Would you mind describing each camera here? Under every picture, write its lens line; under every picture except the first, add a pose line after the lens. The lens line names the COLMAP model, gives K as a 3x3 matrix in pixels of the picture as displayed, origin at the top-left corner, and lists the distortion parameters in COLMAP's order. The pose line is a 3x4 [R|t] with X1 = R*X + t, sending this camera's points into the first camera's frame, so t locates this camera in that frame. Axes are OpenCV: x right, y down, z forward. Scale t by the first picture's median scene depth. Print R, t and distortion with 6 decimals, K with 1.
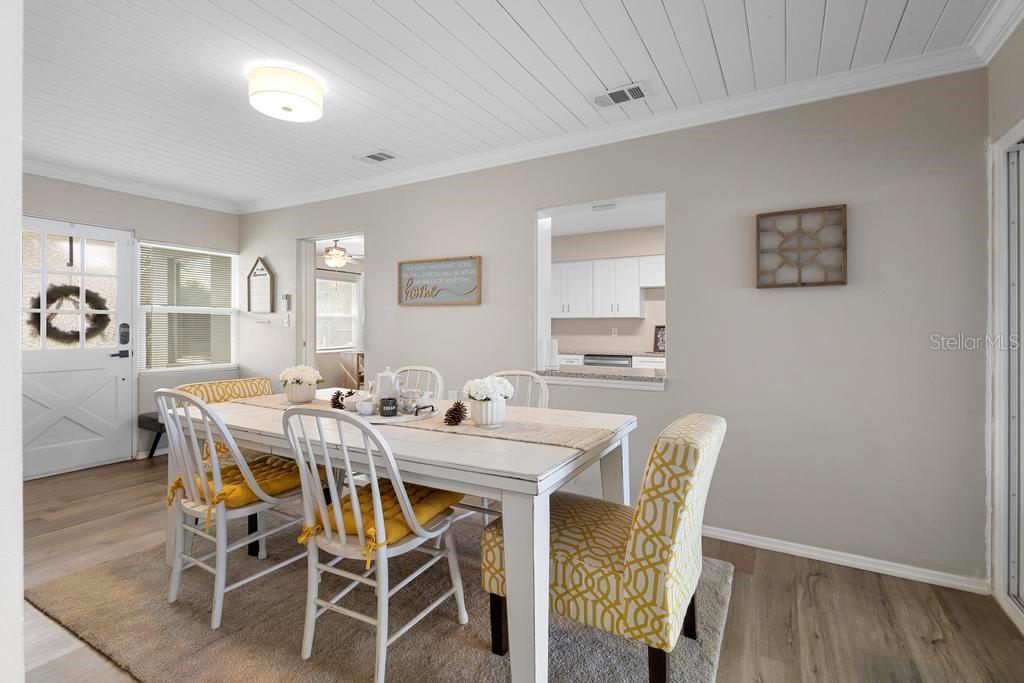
lens RADIAL K [[477.1, 0, 511.4], [0, 477.1, 320.7], [0, 0, 1]] dist [0.002855, 0.000342]
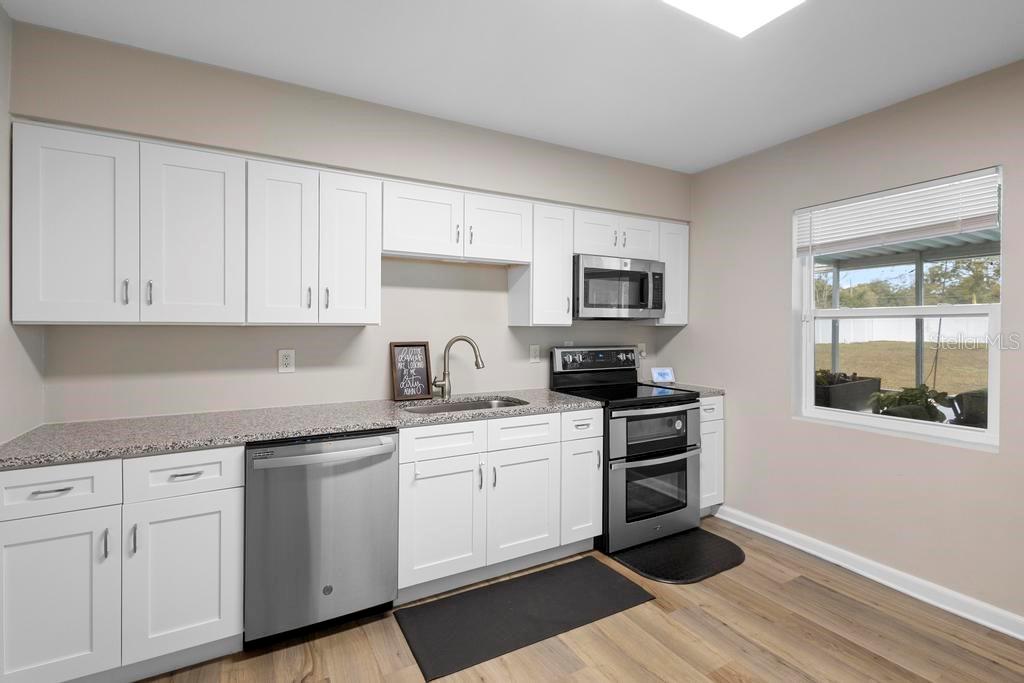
lens RADIAL K [[471.3, 0, 509.8], [0, 471.3, 329.1], [0, 0, 1]] dist [0.004001, -0.000096]
pose [[0.512452, -0.000899, 0.858716, -0.042570], [-0.014983, 0.999838, 0.009988, -0.014212], [-0.858585, -0.017985, 0.512355, 1.085589]]
